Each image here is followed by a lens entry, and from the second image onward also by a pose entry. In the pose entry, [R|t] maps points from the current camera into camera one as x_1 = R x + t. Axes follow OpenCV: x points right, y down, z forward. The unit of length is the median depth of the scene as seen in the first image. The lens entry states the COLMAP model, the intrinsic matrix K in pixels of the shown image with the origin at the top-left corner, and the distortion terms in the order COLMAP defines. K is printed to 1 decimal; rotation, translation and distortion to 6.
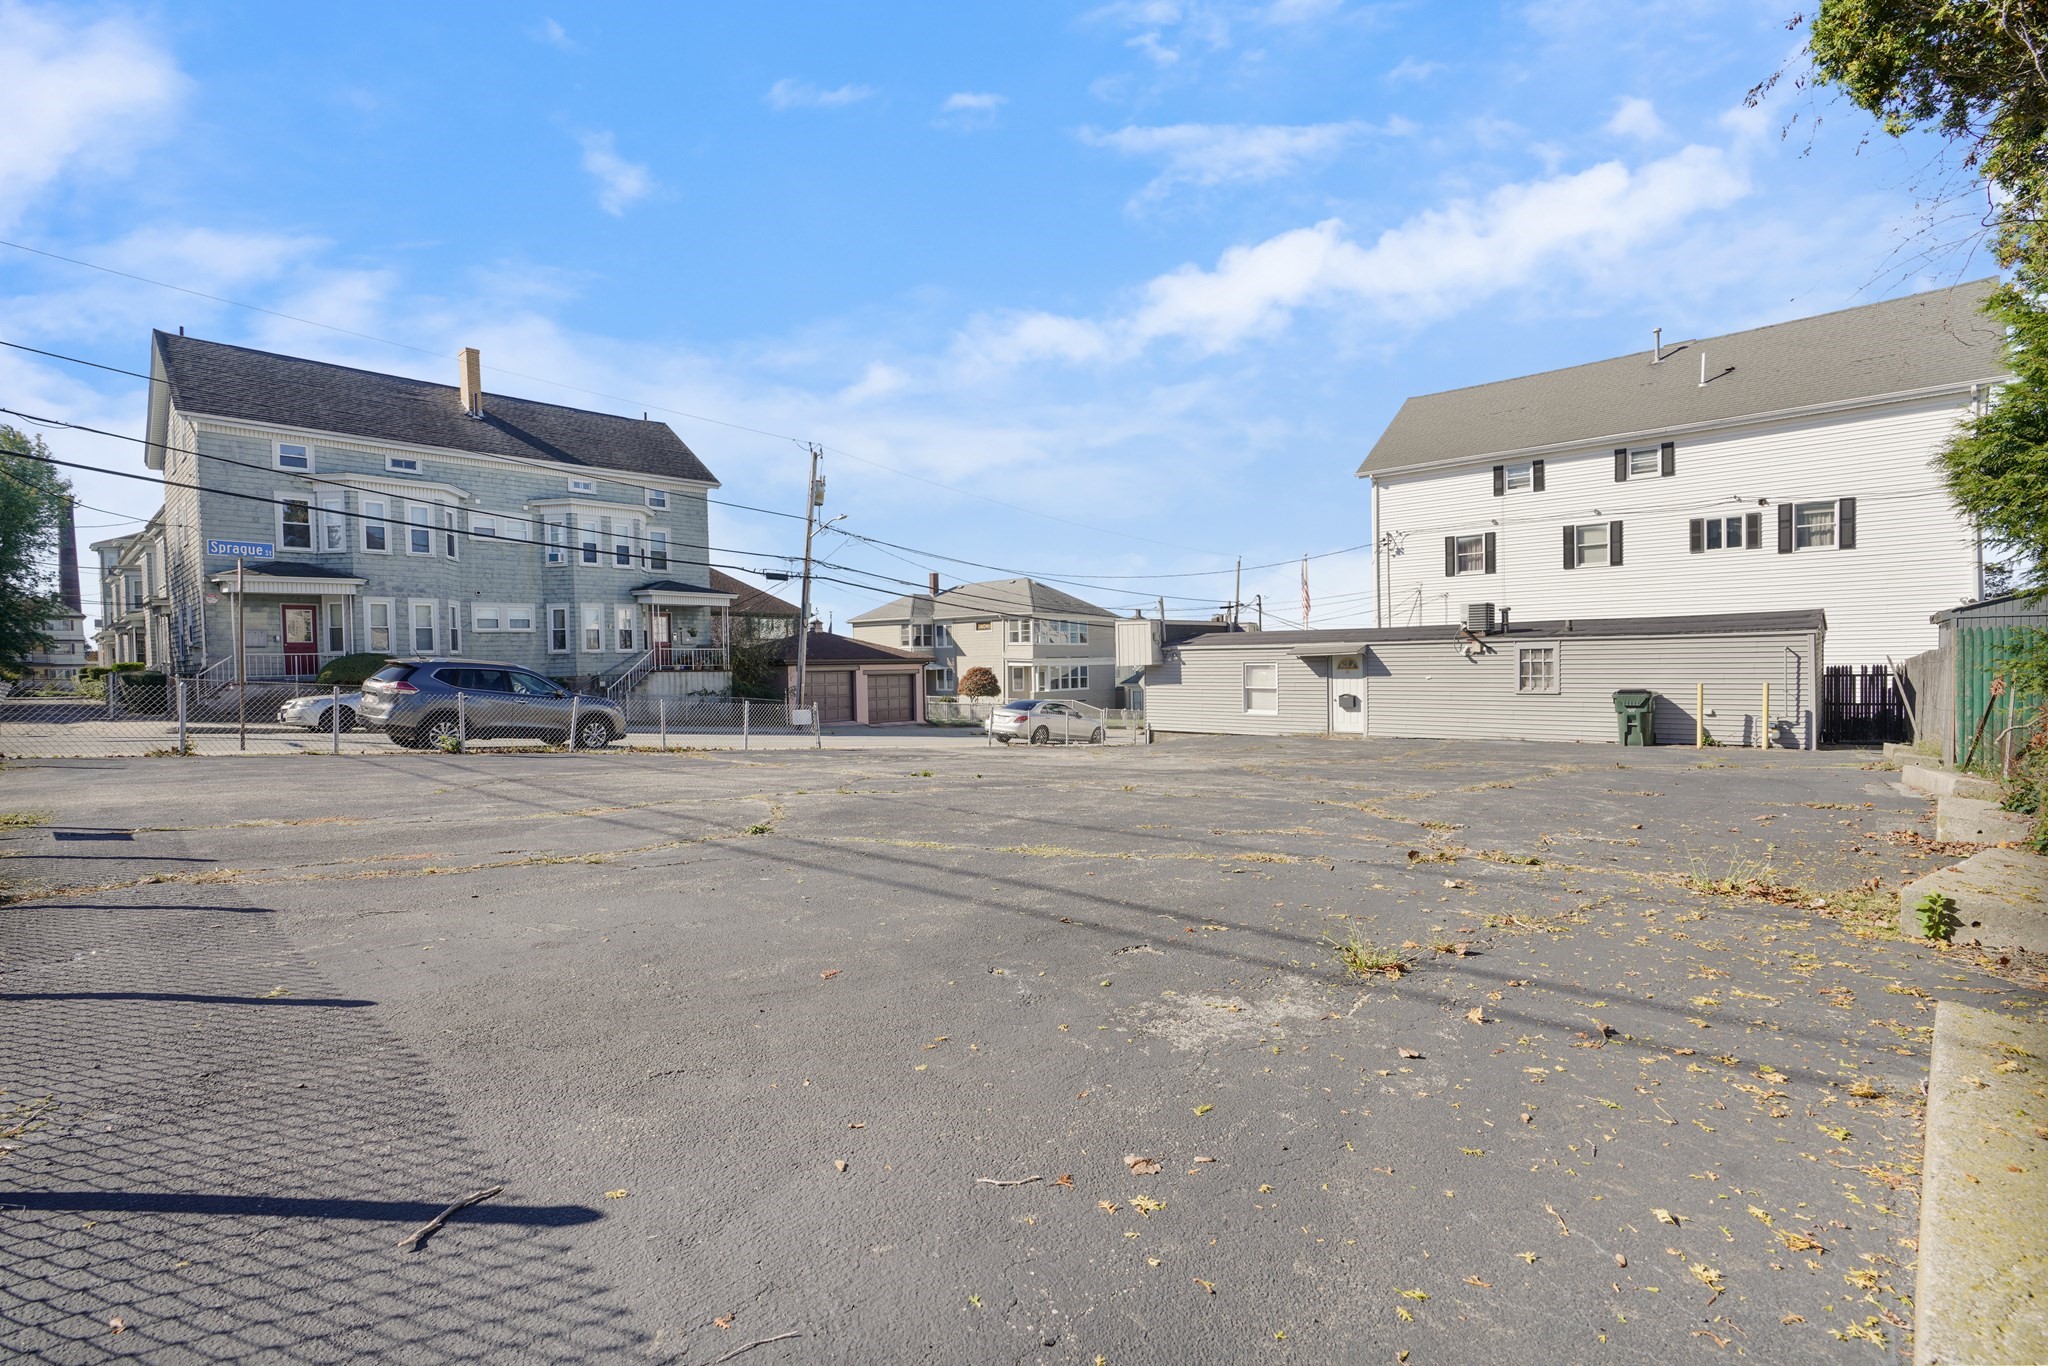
lens RADIAL K [[919.5, 0, 1032.8], [0, 919.5, 684.8], [0, 0, 1]] dist [-0.014262, 0.006901]
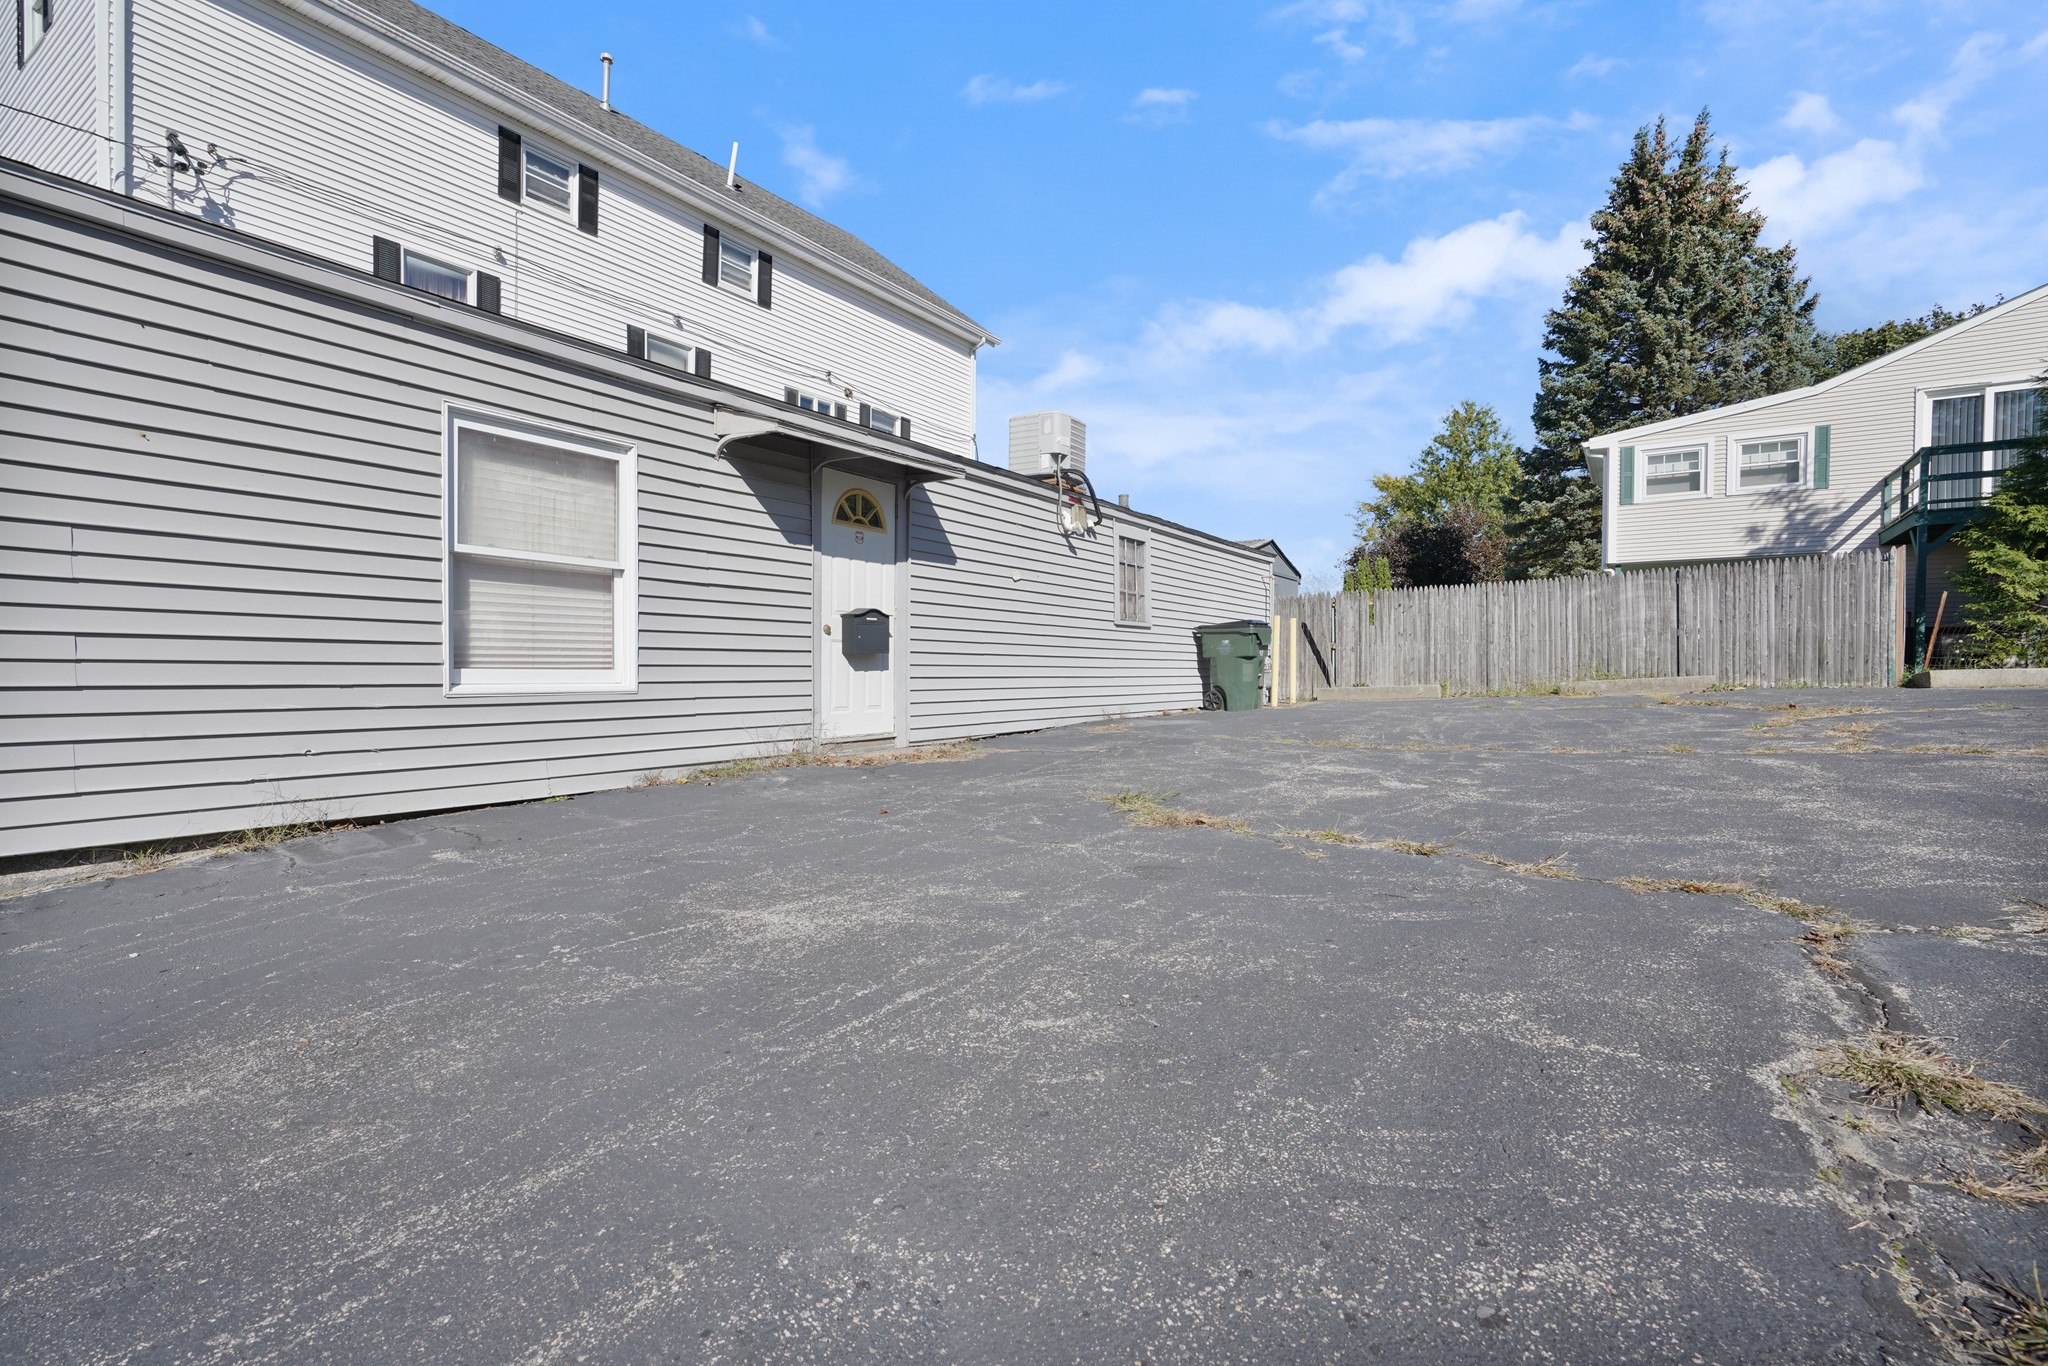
lens RADIAL K [[940.7, 0, 1024.0], [0, 940.7, 683.0], [0, 0, 1]] dist [-0.010926, 0.006573]
pose [[-0.161432, 0.002248, 0.986881, 0.032040], [0.022082, 0.999755, 0.001335, 0.031804], [-0.986637, 0.022007, -0.161442, 0.919035]]
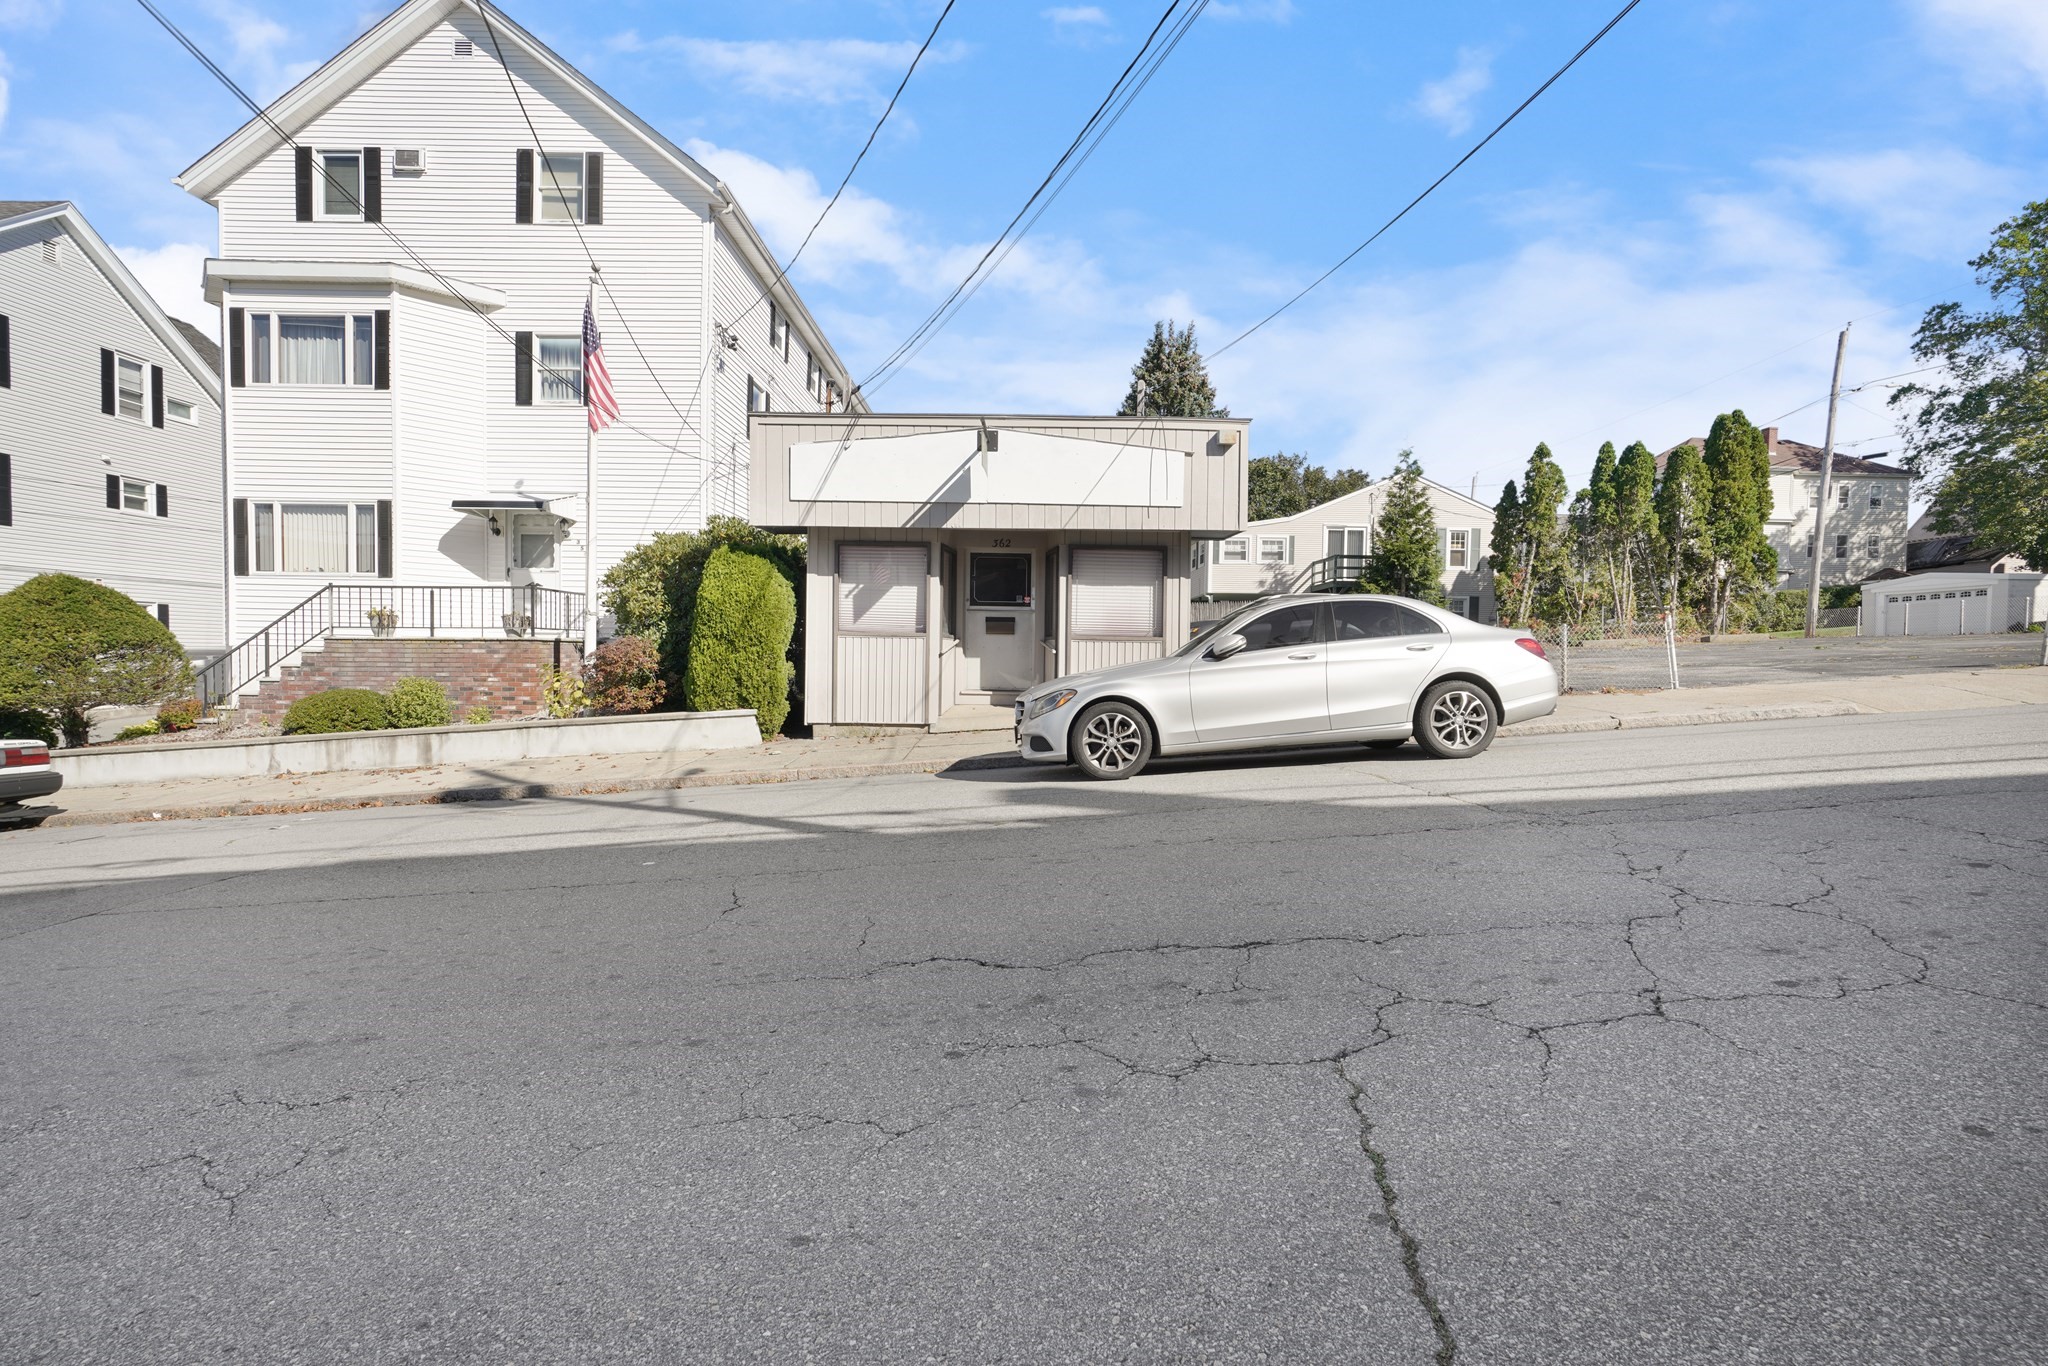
lens RADIAL K [[940.7, 0, 1024.0], [0, 940.7, 683.0], [0, 0, 1]] dist [-0.010926, 0.006573]
pose [[-0.680356, -0.008476, 0.732832, -0.170979], [0.018275, 0.999426, 0.028527, 0.040709], [-0.732653, 0.032801, -0.679811, 1.494072]]
